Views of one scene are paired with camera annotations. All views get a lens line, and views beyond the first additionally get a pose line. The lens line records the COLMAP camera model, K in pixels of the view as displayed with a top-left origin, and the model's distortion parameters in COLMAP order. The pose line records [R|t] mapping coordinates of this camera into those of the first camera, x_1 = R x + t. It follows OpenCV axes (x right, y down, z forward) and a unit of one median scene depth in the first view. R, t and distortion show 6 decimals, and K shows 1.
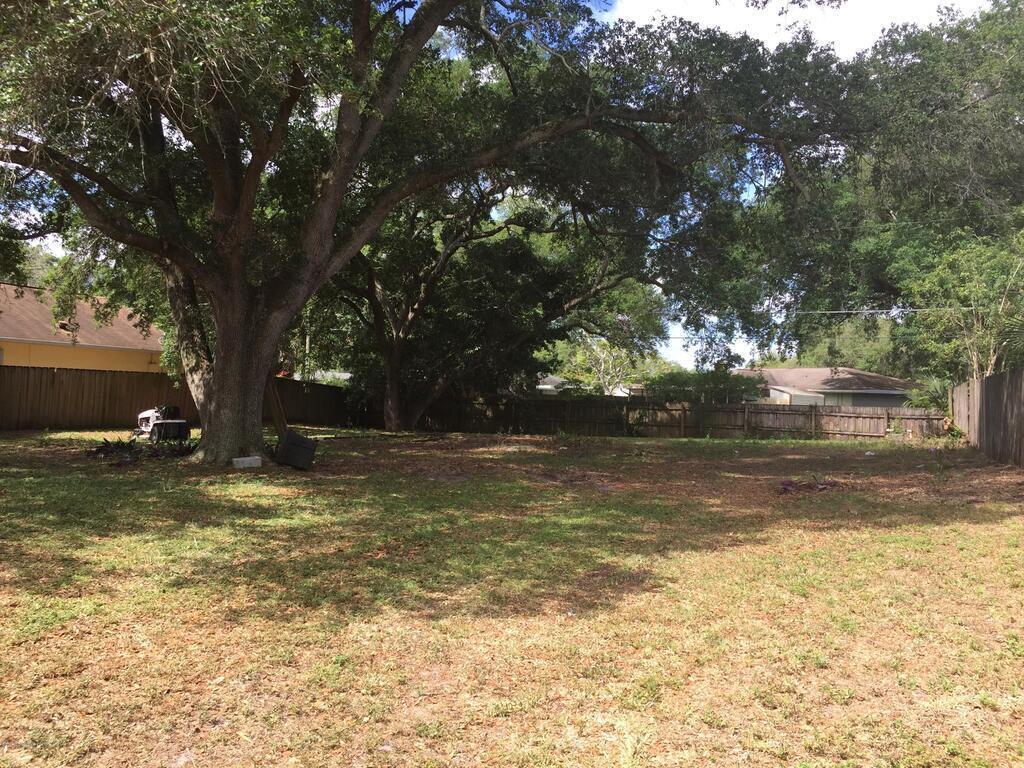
lens RADIAL K [[870.6, 0, 512.0], [0, 870.6, 384.0], [0, 0, 1]] dist [0.066872, -0.089689]
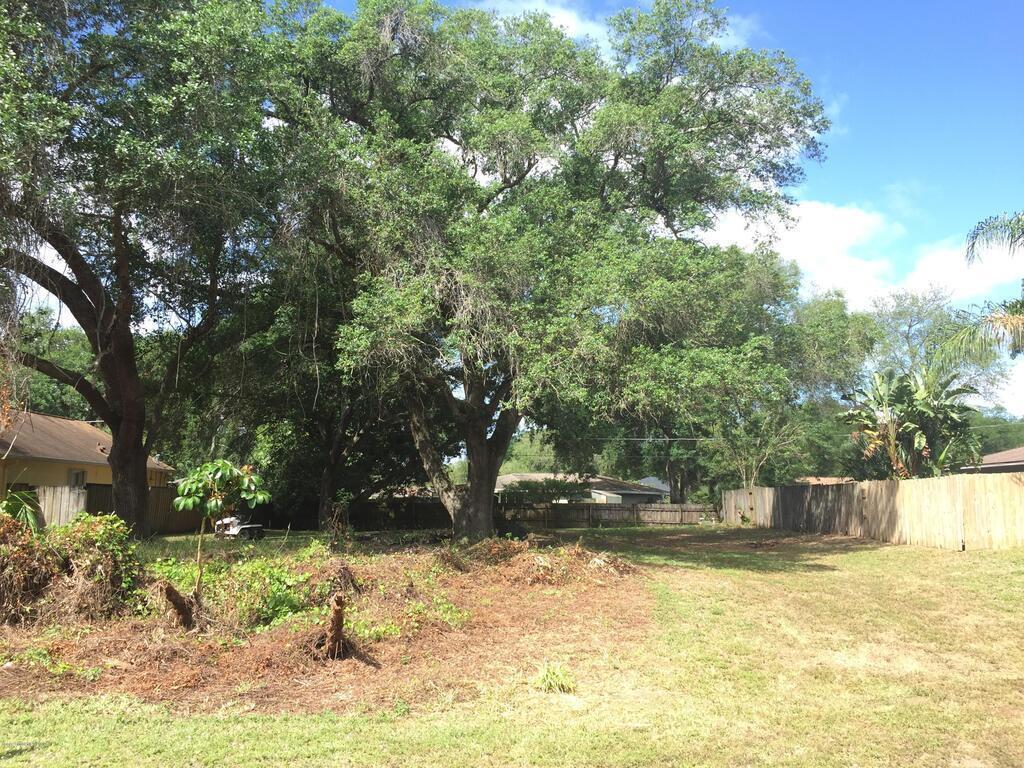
lens RADIAL K [[870.6, 0, 512.0], [0, 870.6, 384.0], [0, 0, 1]] dist [0.066872, -0.089689]
pose [[0.923354, 0.037053, 0.382157, -0.422575], [0.005877, 0.993852, -0.110562, -0.015117], [-0.383905, 0.104334, 0.917459, -0.301592]]
